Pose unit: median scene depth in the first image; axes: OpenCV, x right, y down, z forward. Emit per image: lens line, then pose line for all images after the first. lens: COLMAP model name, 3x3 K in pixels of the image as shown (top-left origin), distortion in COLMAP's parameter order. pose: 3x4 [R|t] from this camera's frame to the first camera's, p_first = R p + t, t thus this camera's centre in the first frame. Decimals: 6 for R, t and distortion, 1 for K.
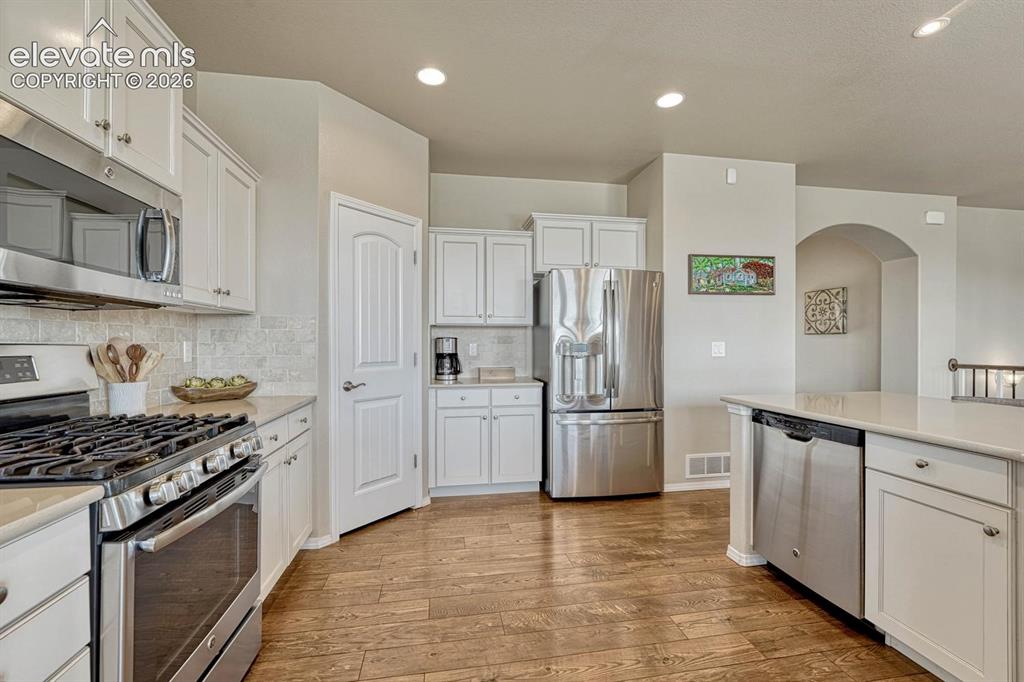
lens RADIAL K [[438.0, 0, 506.0], [0, 438.0, 346.2], [0, 0, 1]] dist [-0.008721, 0.001138]
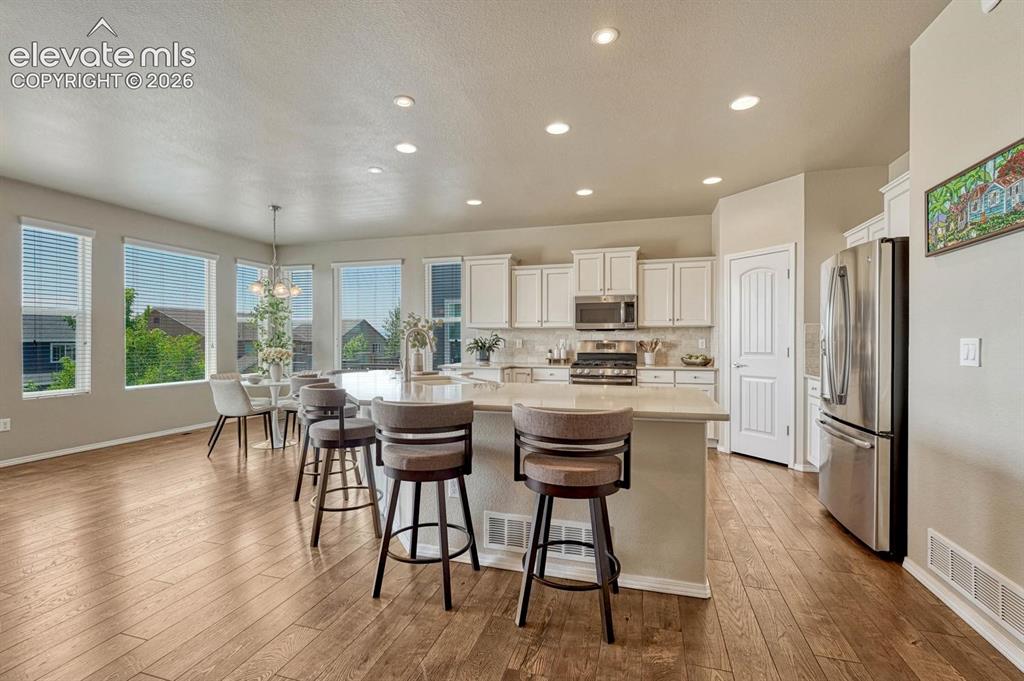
lens RADIAL K [[438.6, 0, 509.7], [0, 438.6, 345.4], [0, 0, 1]] dist [-0.002230, -0.000166]
pose [[-0.441934, 0.011801, -0.896970, 1.188340], [-0.004057, 0.999877, 0.015154, -0.006411], [0.897039, 0.010336, -0.441831, 0.741890]]
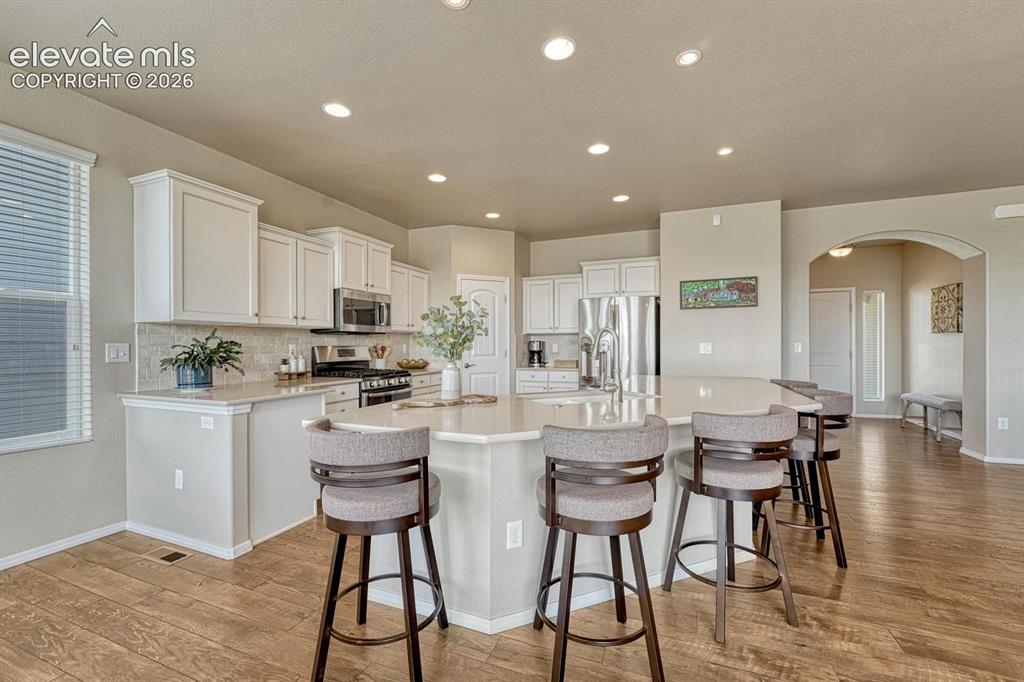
lens RADIAL K [[438.0, 0, 498.5], [0, 438.0, 348.1], [0, 0, 1]] dist [-0.008721, 0.001138]
pose [[0.839054, 0.000661, -0.544047, 0.686663], [0.001331, 0.999994, 0.003268, 0.001368], [0.544046, -0.003466, 0.839048, -0.507106]]
